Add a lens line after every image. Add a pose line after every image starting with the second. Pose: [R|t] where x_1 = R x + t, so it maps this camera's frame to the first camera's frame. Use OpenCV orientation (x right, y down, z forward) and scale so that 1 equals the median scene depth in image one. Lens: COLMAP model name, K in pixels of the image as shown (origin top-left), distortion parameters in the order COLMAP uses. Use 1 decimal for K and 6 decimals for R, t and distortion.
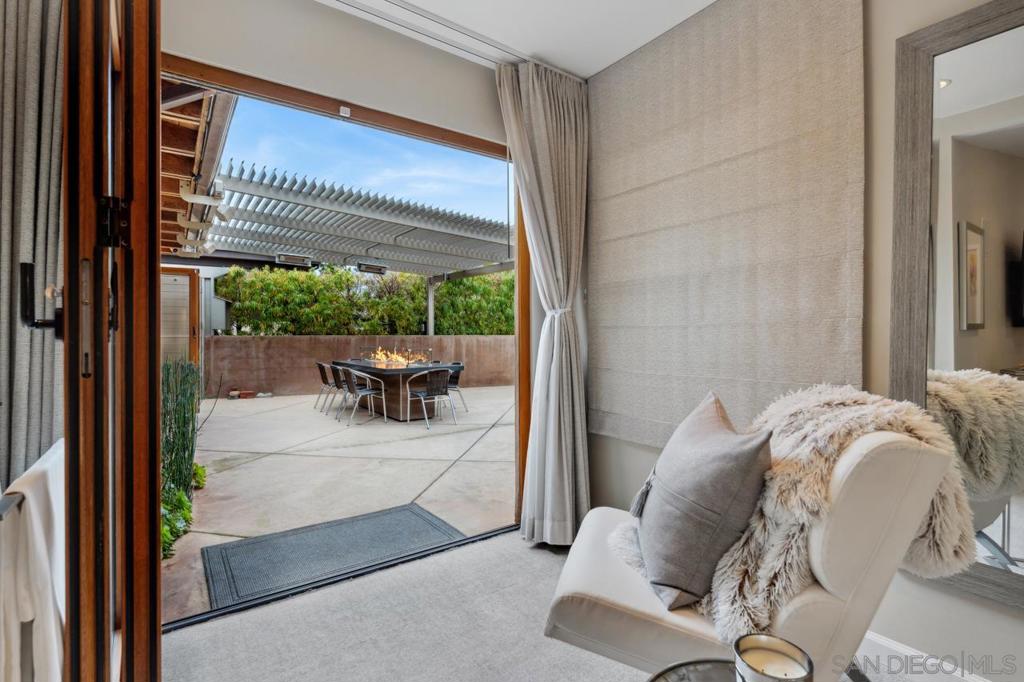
lens RADIAL K [[473.5, 0, 504.1], [0, 473.5, 337.7], [0, 0, 1]] dist [-0.000333, -0.000048]
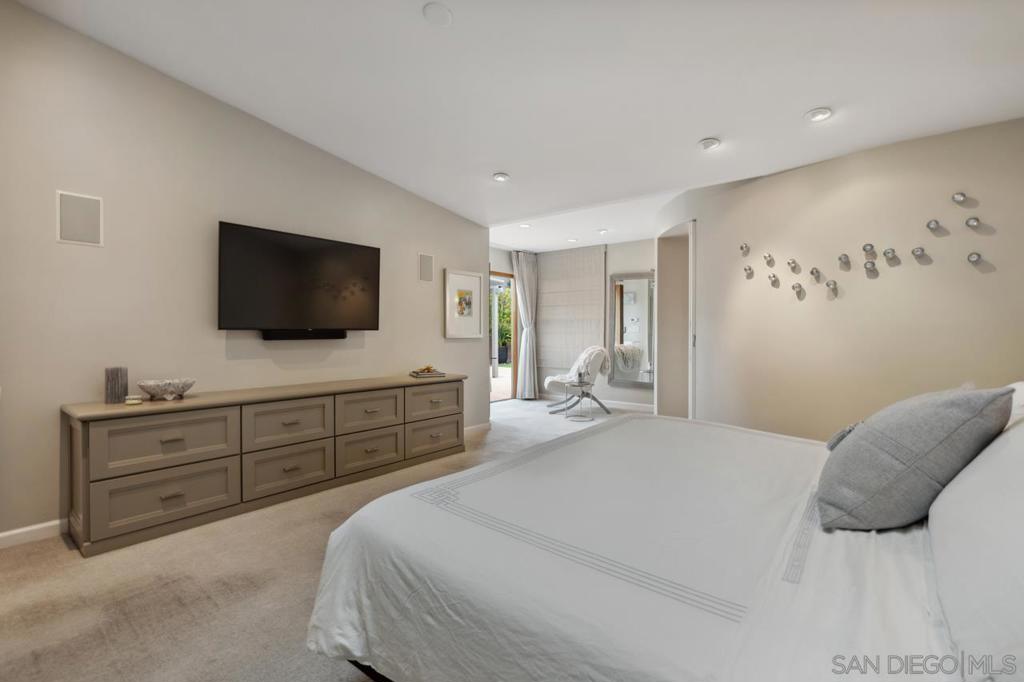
lens RADIAL K [[458.1, 0, 514.6], [0, 458.1, 339.9], [0, 0, 1]] dist [-0.003922, -0.000181]
pose [[0.958458, 0.009848, 0.285063, -0.863111], [-0.012806, 0.999882, 0.008516, -0.001398], [-0.284945, -0.011813, 0.958471, -1.941977]]
